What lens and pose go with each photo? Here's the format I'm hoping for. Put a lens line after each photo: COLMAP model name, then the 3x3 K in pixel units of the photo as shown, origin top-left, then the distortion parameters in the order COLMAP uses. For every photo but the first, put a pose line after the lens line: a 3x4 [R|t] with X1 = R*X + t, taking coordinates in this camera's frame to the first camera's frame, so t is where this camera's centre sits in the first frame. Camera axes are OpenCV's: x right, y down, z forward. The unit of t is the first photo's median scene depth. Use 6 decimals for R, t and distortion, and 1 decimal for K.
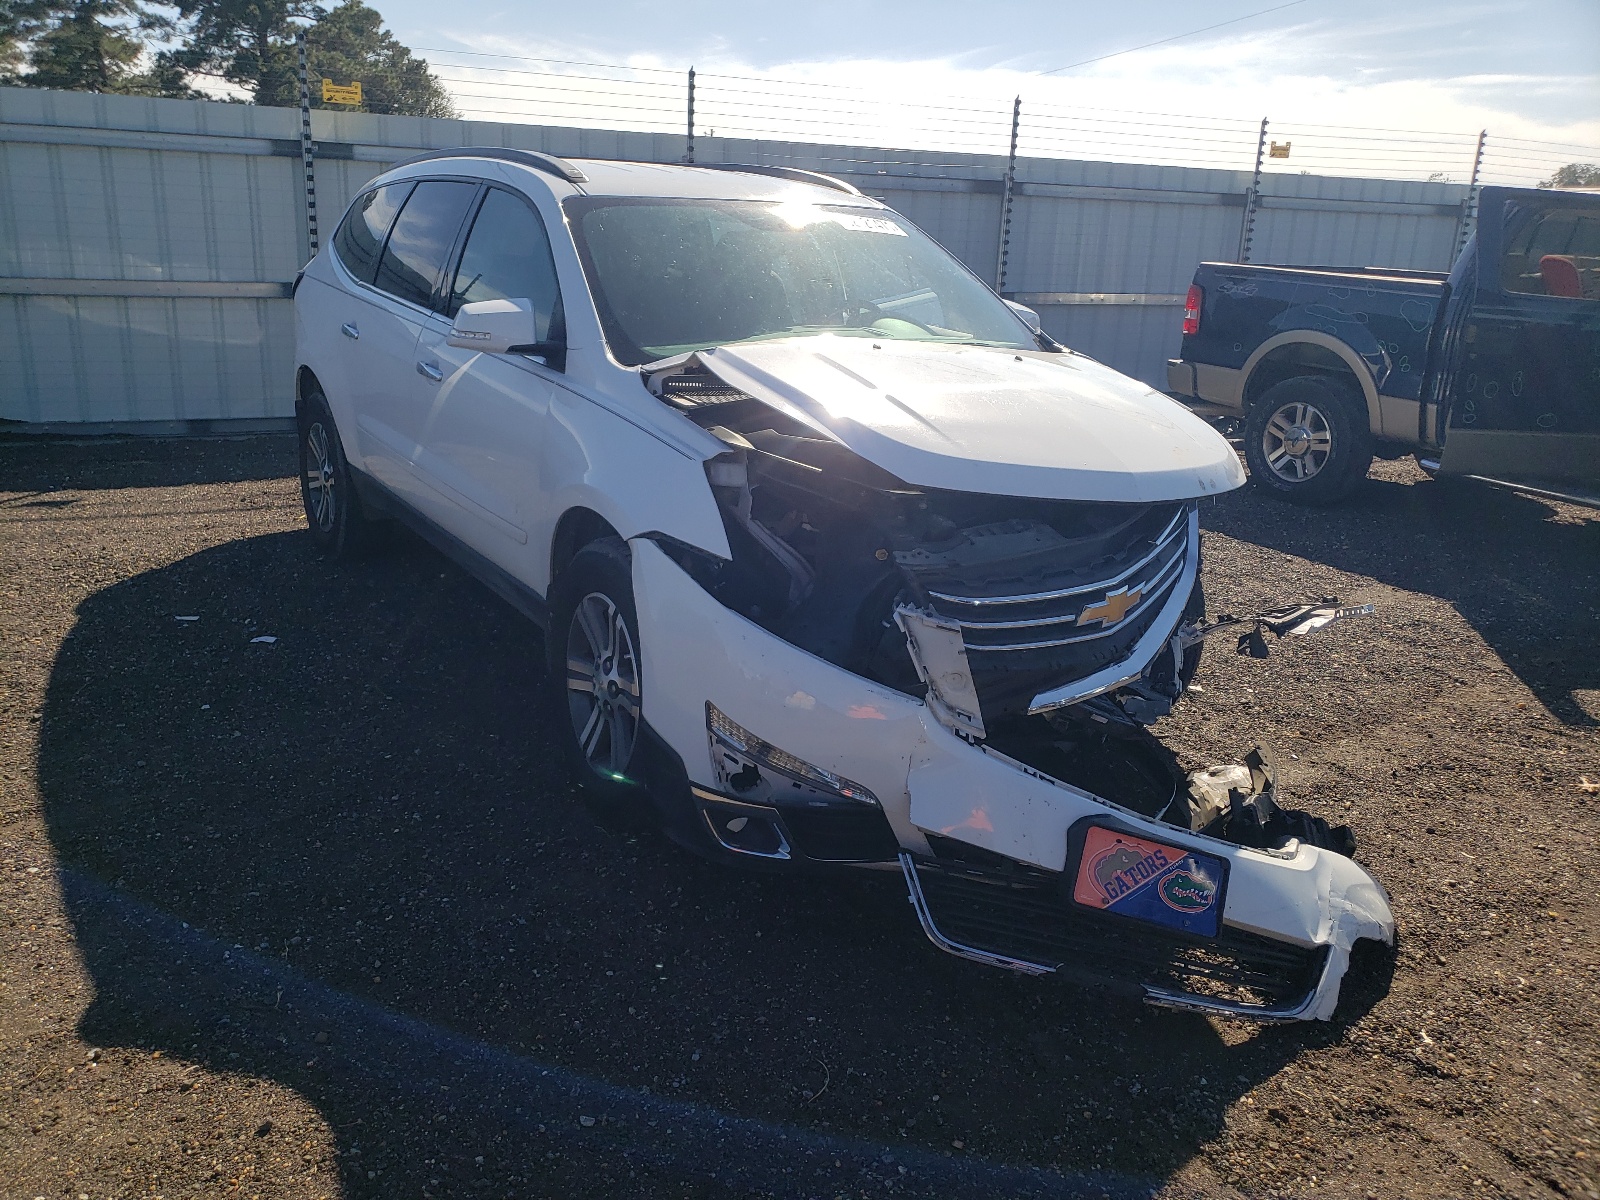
lens RADIAL K [[1200.1, 0, 755.6], [0, 1200.1, 601.0], [0, 0, 1]] dist [0.002643, 0.000431]
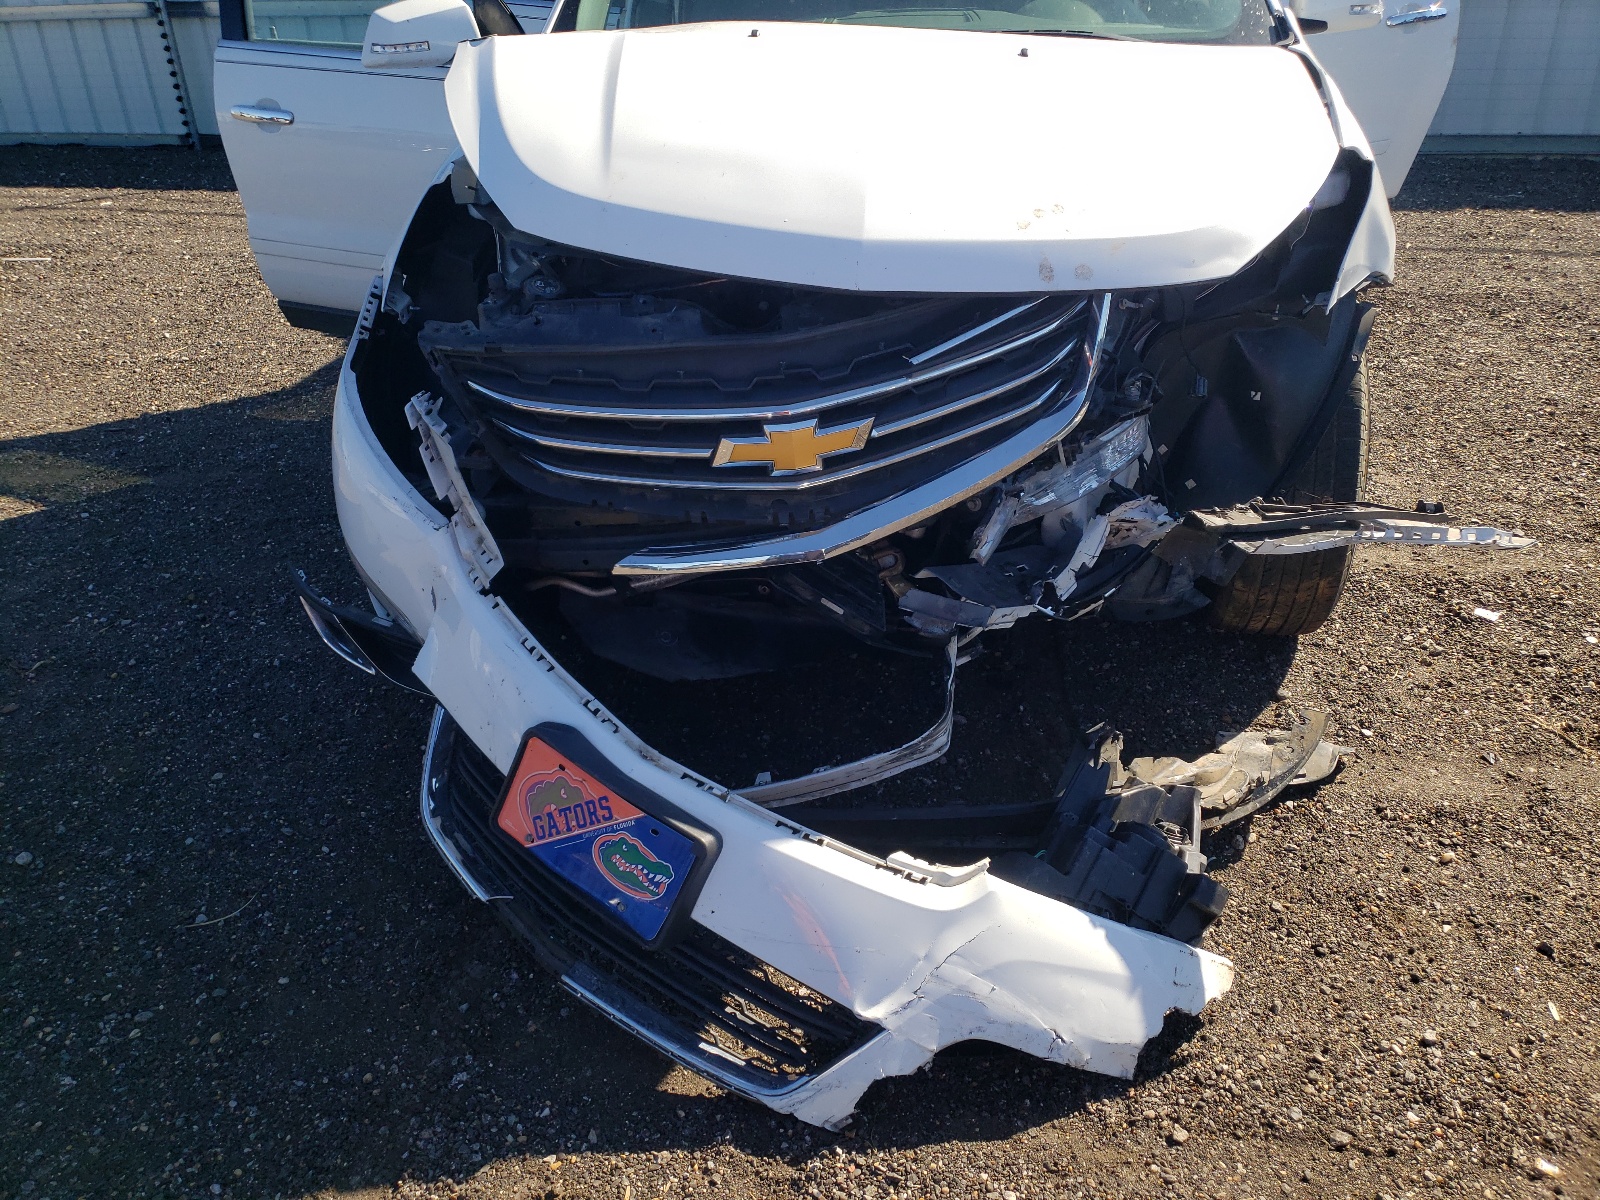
lens RADIAL K [[1197.5, 0, 800.0], [0, 1197.5, 600.0], [0, 0, 1]] dist [0.045970, -0.003841]
pose [[0.797931, 0.228827, -0.557623, 0.744417], [-0.112539, 0.965425, 0.235135, -0.076303], [0.592149, -0.124867, 0.796095, 0.493747]]
